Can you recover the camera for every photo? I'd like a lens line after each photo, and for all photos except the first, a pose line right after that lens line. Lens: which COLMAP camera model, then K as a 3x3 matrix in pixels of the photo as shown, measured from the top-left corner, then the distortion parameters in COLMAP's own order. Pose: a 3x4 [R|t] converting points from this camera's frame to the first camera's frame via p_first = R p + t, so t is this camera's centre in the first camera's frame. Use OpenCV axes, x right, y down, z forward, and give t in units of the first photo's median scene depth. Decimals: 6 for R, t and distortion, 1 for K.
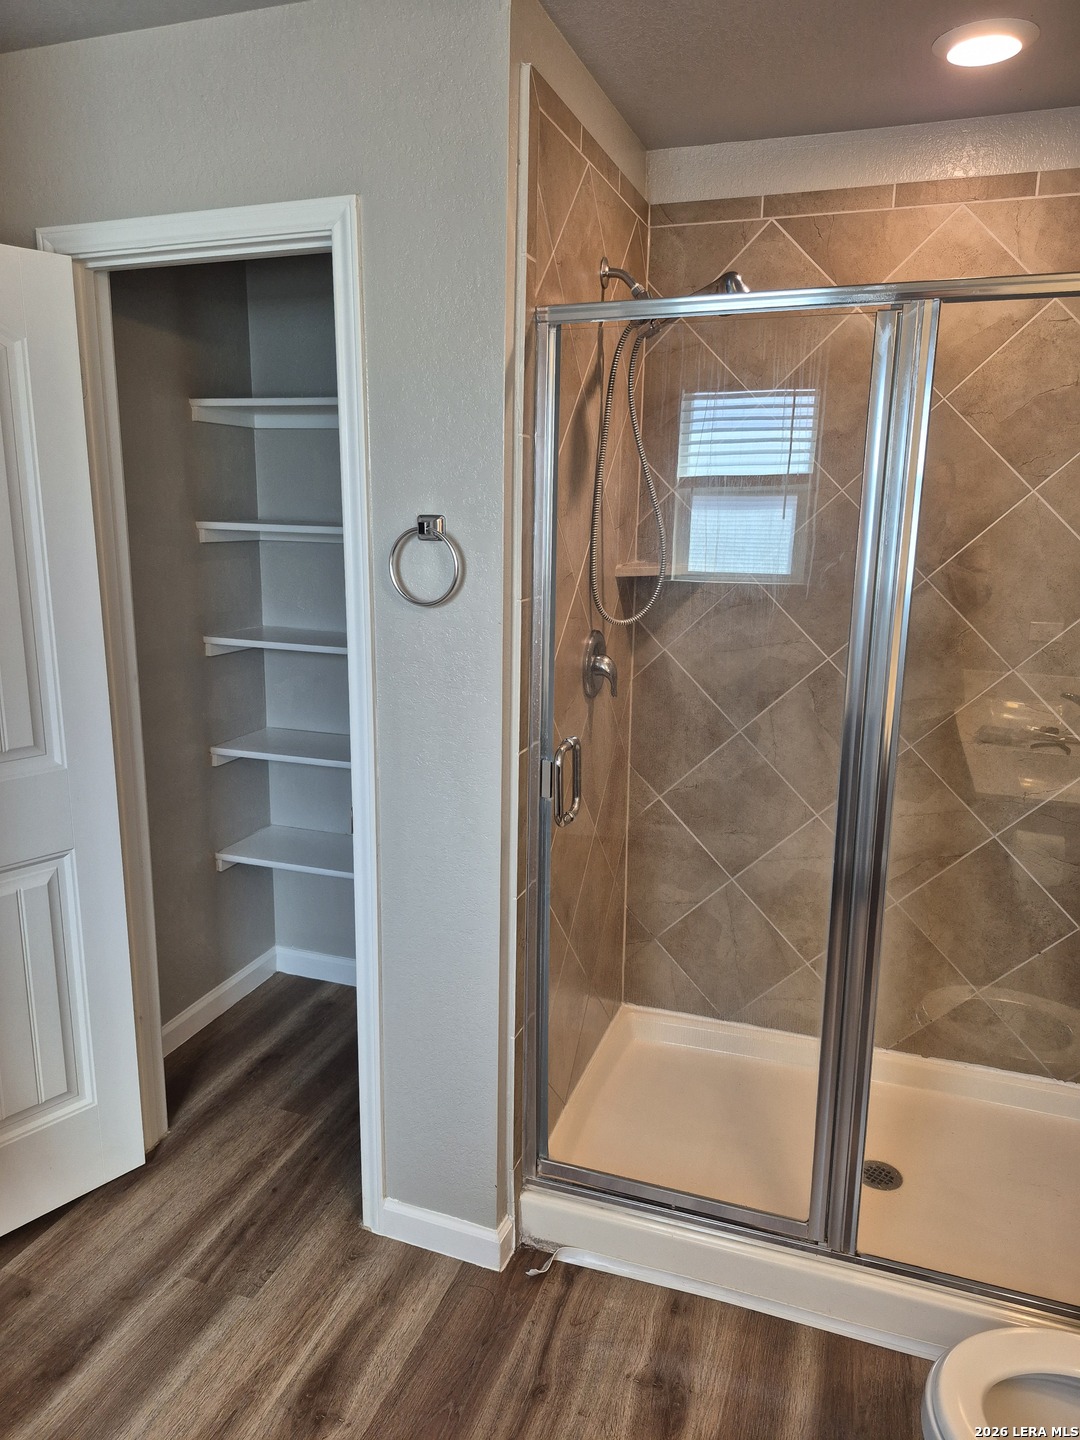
lens RADIAL K [[996.0, 0, 519.1], [0, 996.0, 720.4], [0, 0, 1]] dist [0.097985, -0.115702]
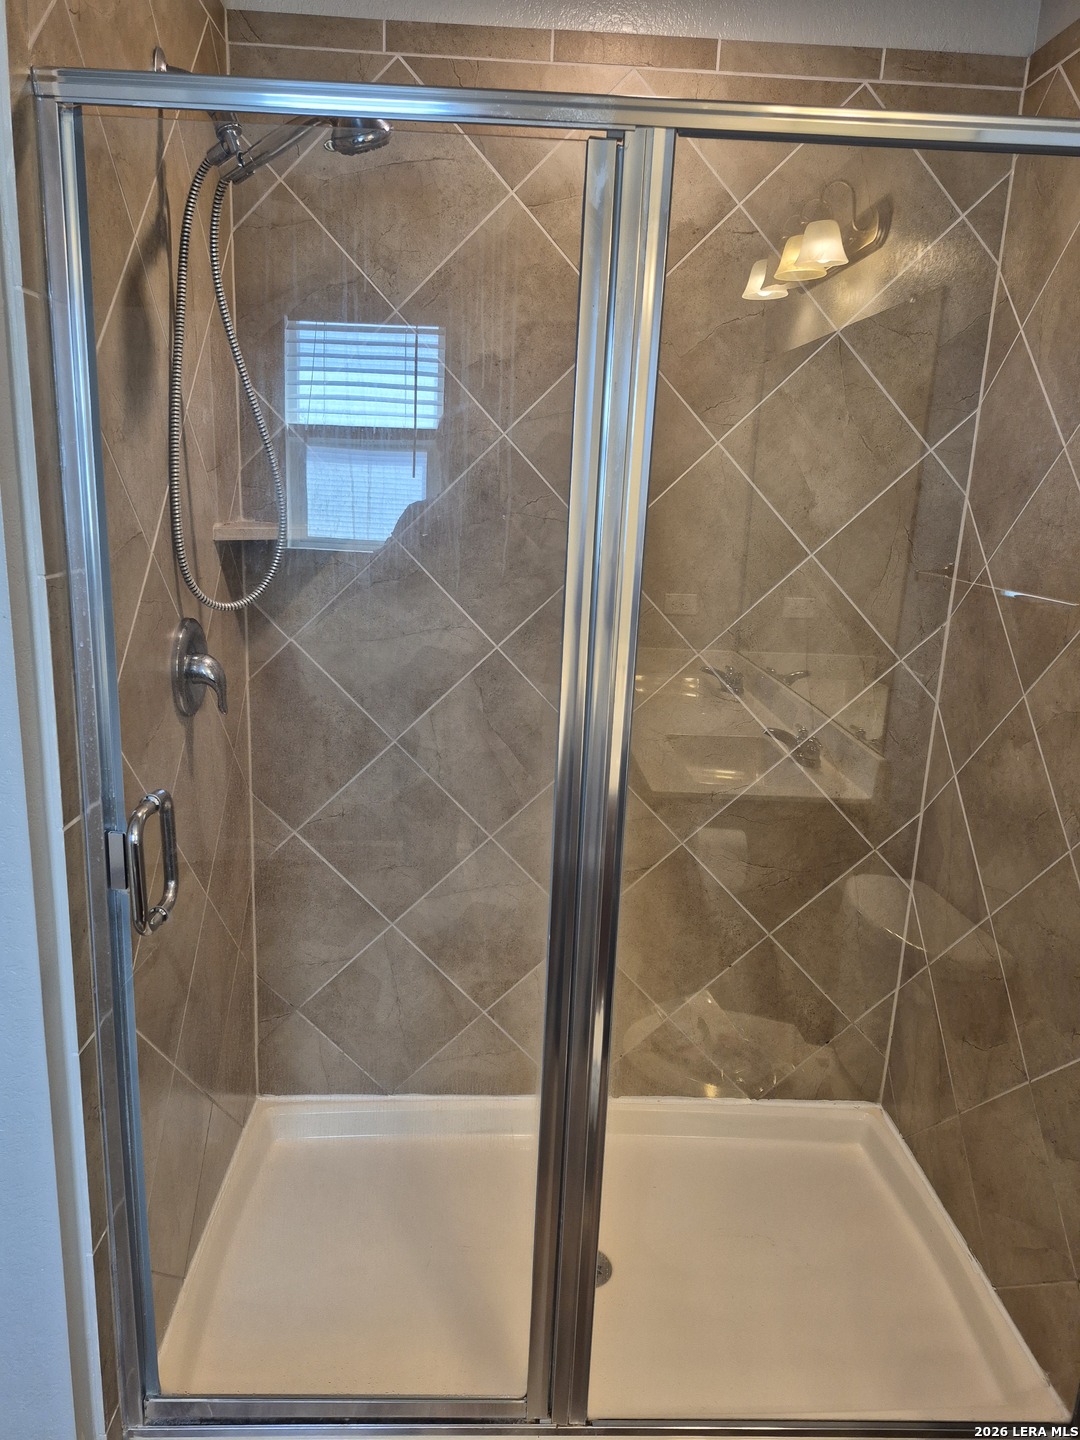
lens RADIAL K [[996.0, 0, 519.1], [0, 996.0, 720.4], [0, 0, 1]] dist [0.097985, -0.115702]
pose [[0.928745, -0.062464, 0.365420, 0.029844], [0.051529, 0.997886, 0.039610, -0.034843], [-0.367121, -0.017958, 0.930000, 0.263576]]
